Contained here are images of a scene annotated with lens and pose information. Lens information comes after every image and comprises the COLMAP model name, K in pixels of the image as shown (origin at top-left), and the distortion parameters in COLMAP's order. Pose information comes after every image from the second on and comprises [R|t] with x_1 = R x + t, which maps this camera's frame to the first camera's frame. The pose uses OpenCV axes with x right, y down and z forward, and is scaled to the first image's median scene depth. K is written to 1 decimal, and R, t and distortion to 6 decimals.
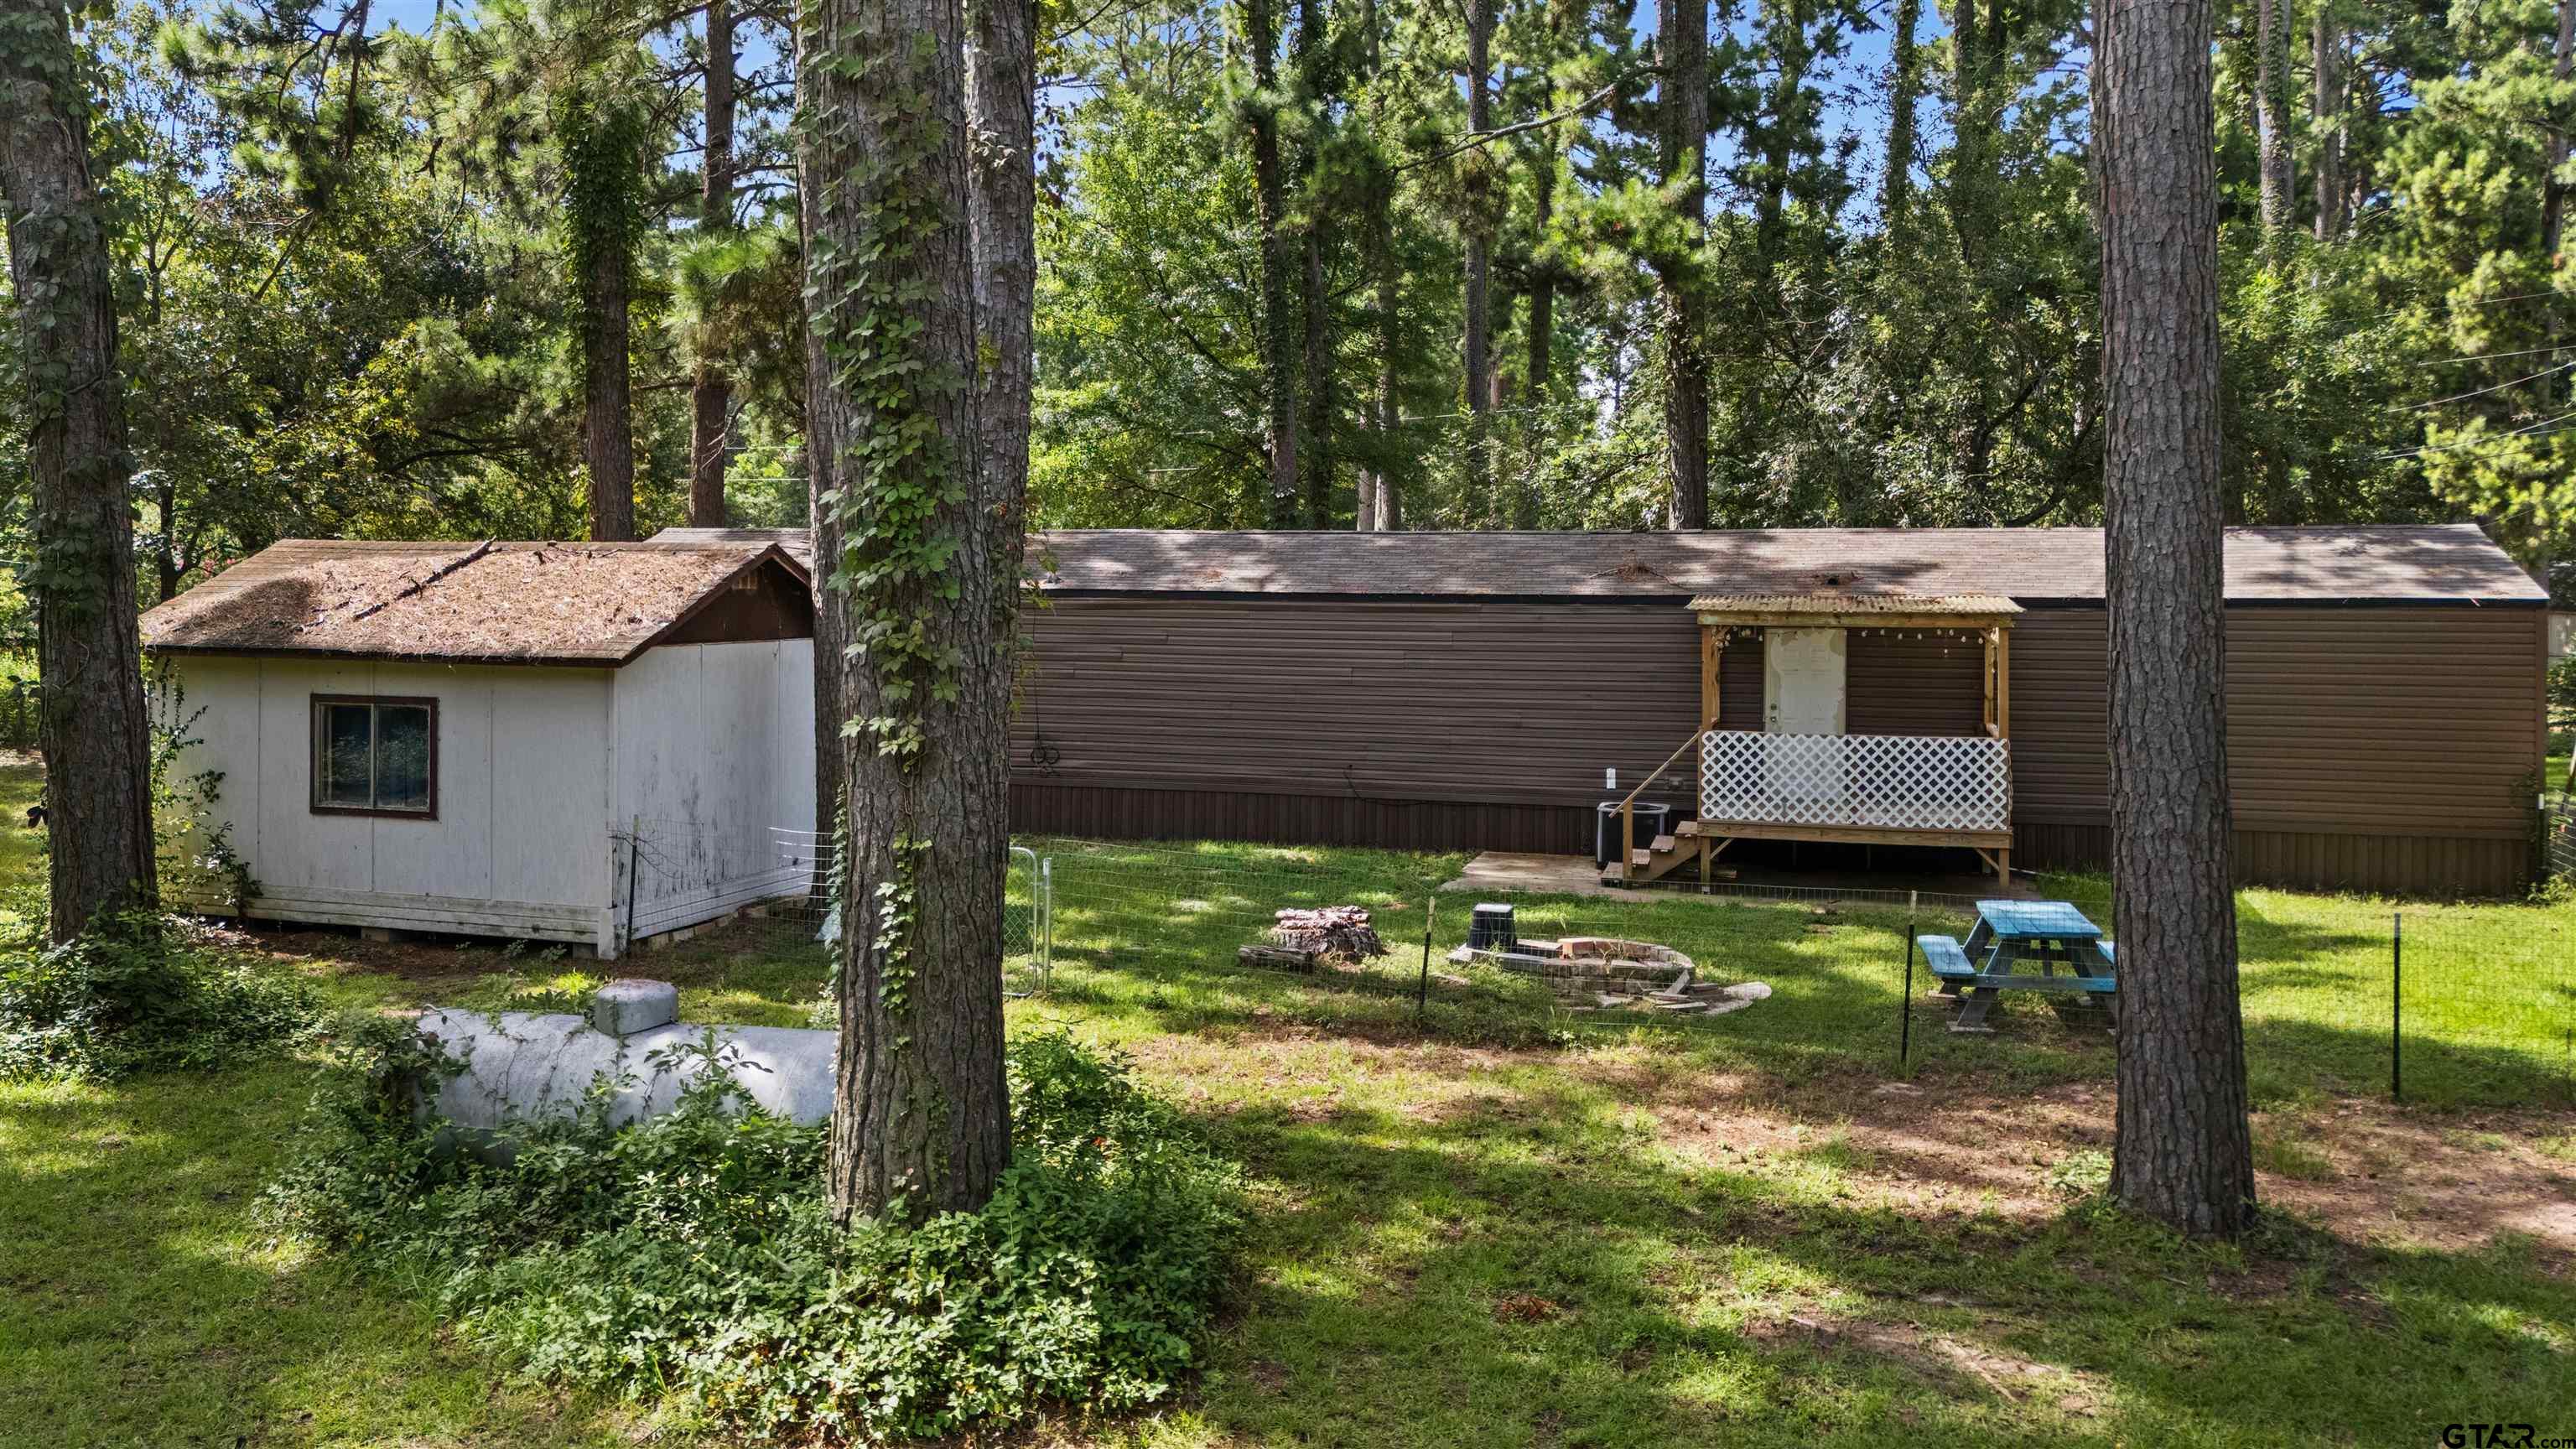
lens RADIAL K [[1610.7, 0, 1280.7], [0, 1610.7, 618.9], [0, 0, 1]] dist [0.054840, -0.028571]
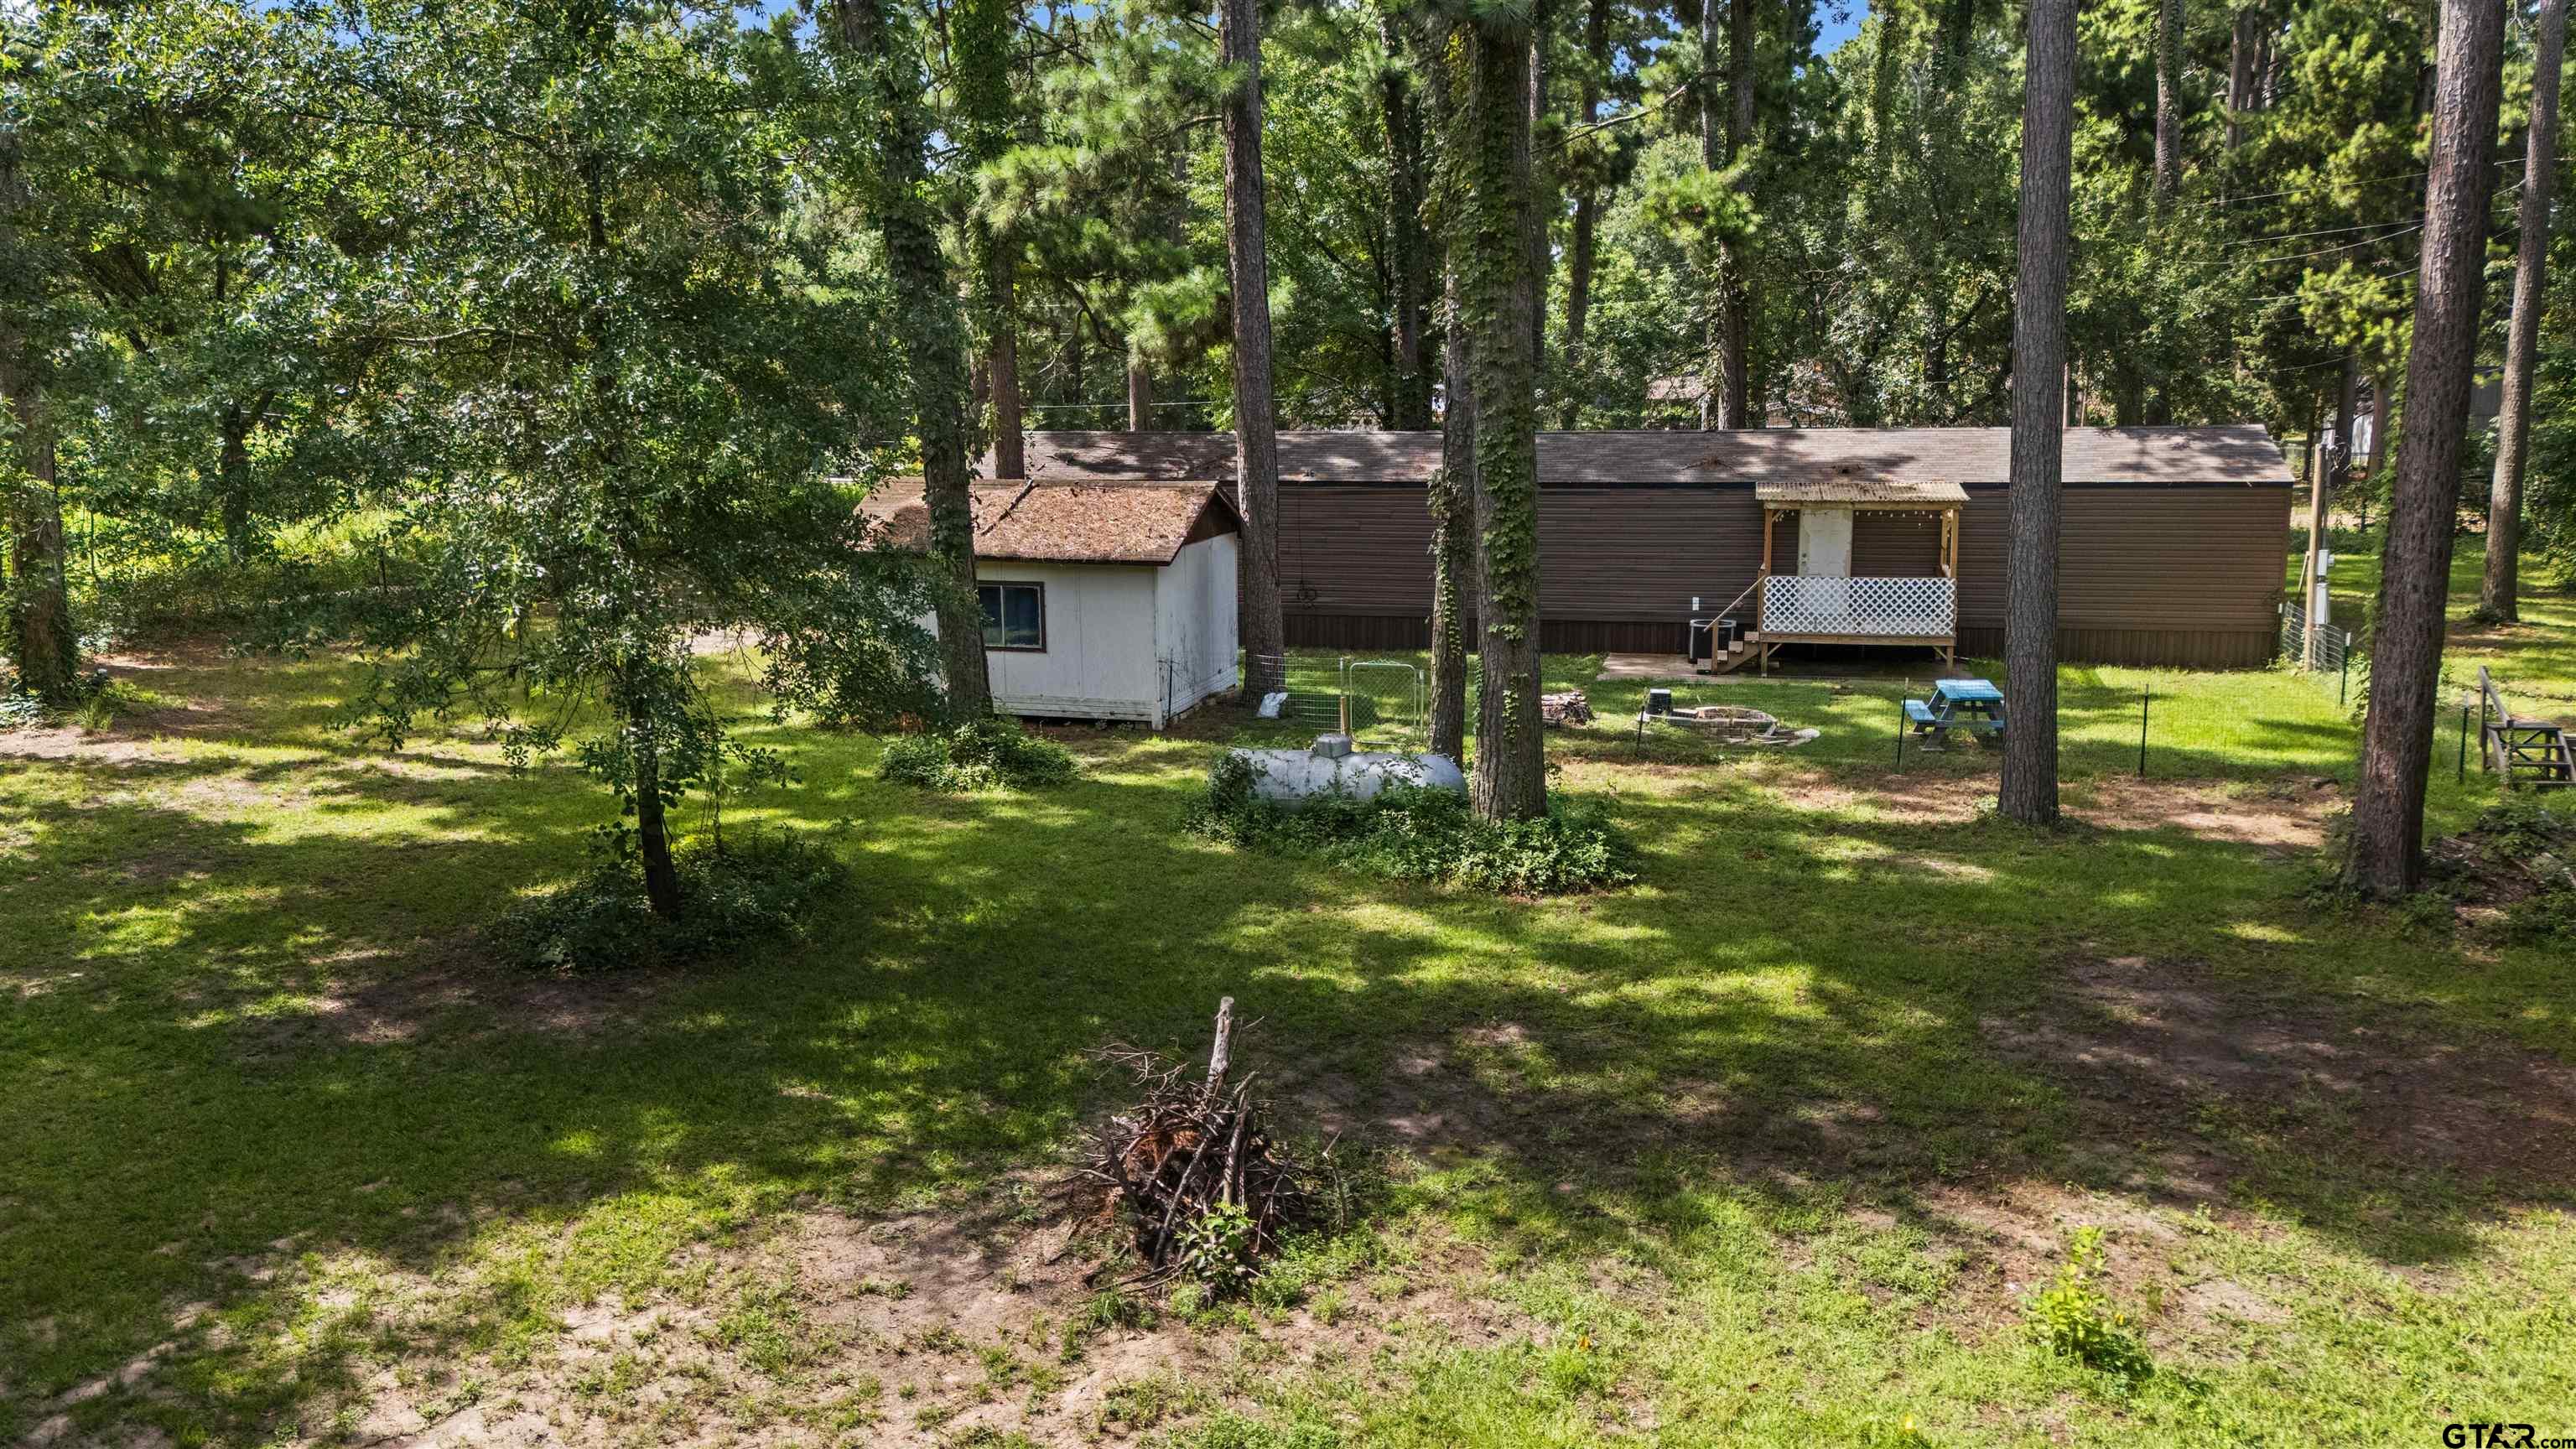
lens RADIAL K [[1610.7, 0, 1280.7], [0, 1610.7, 618.9], [0, 0, 1]] dist [0.054840, -0.028571]
pose [[0.999300, -0.020758, 0.031127, -0.264685], [0.016368, 0.990682, 0.135208, -0.112234], [-0.033644, -0.134604, 0.990328, -0.560374]]
